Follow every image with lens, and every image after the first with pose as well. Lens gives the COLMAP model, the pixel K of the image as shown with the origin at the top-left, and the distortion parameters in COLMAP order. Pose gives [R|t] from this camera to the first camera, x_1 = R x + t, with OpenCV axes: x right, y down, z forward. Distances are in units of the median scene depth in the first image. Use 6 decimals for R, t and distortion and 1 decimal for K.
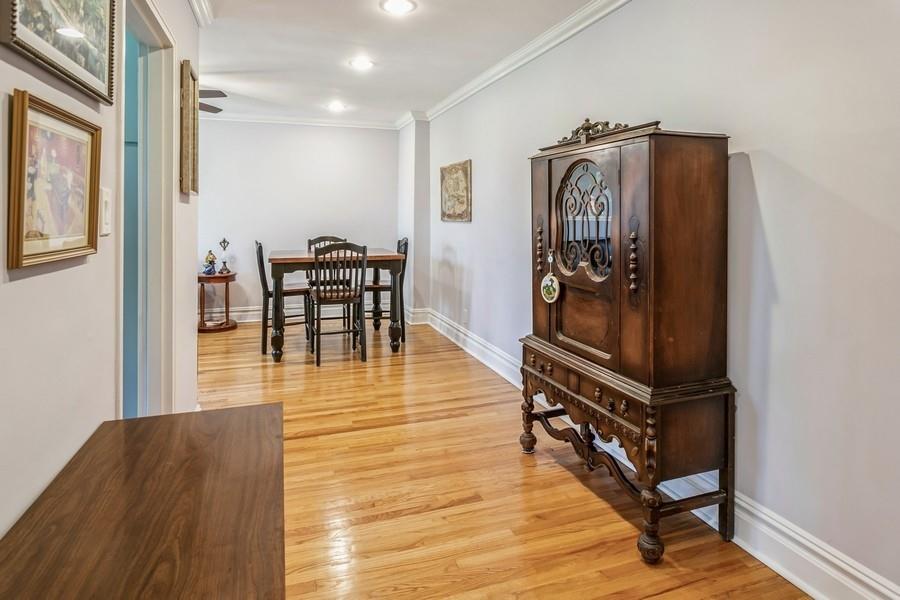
lens RADIAL K [[525.6, 0, 451.4], [0, 525.6, 217.1], [0, 0, 1]] dist [-0.001325, -0.001079]
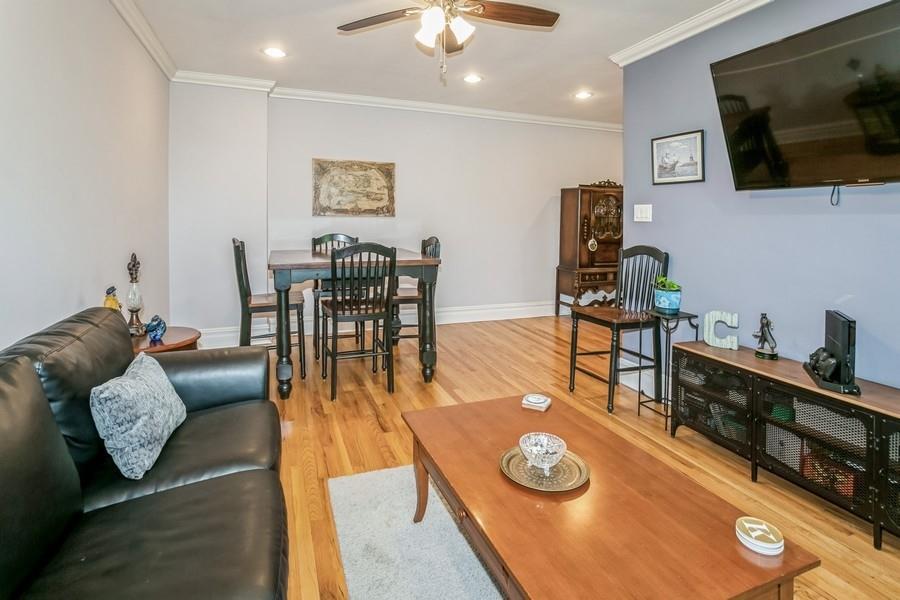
lens RADIAL K [[456.3, 0, 452.4], [0, 456.3, 239.5], [0, 0, 1]] dist [-0.005253, -0.000579]
pose [[-0.038660, -0.048232, 0.998088, -1.870411], [-0.009326, 0.998808, 0.047906, 0.016514], [-0.999209, -0.007456, -0.039064, 1.730913]]
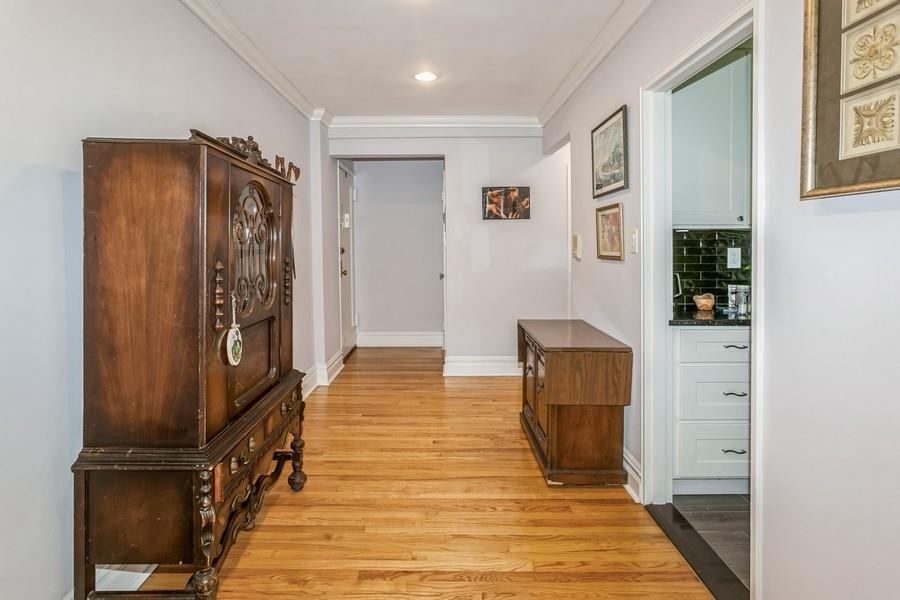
lens RADIAL K [[444.8, 0, 431.4], [0, 444.8, 249.7], [0, 0, 1]] dist [-0.000792, 0.000752]
pose [[-0.941508, -0.004192, 0.336964, -0.268799], [0.000904, 0.999888, 0.014964, -0.003079], [-0.336989, 0.014393, -0.941399, 1.485558]]
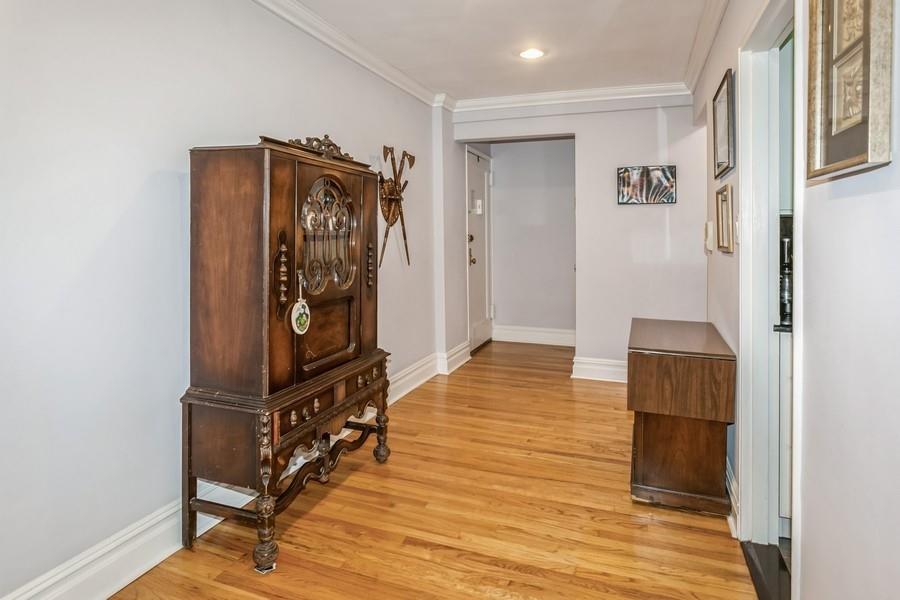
lens RADIAL K [[500.6, 0, 451.2], [0, 500.6, 238.4], [0, 0, 1]] dist [-0.005443, 0.000204]
pose [[-0.776259, -0.013224, 0.630276, -0.498162], [-0.003981, 0.999863, 0.016075, -0.002791], [-0.630402, 0.009969, -0.776205, 1.472798]]
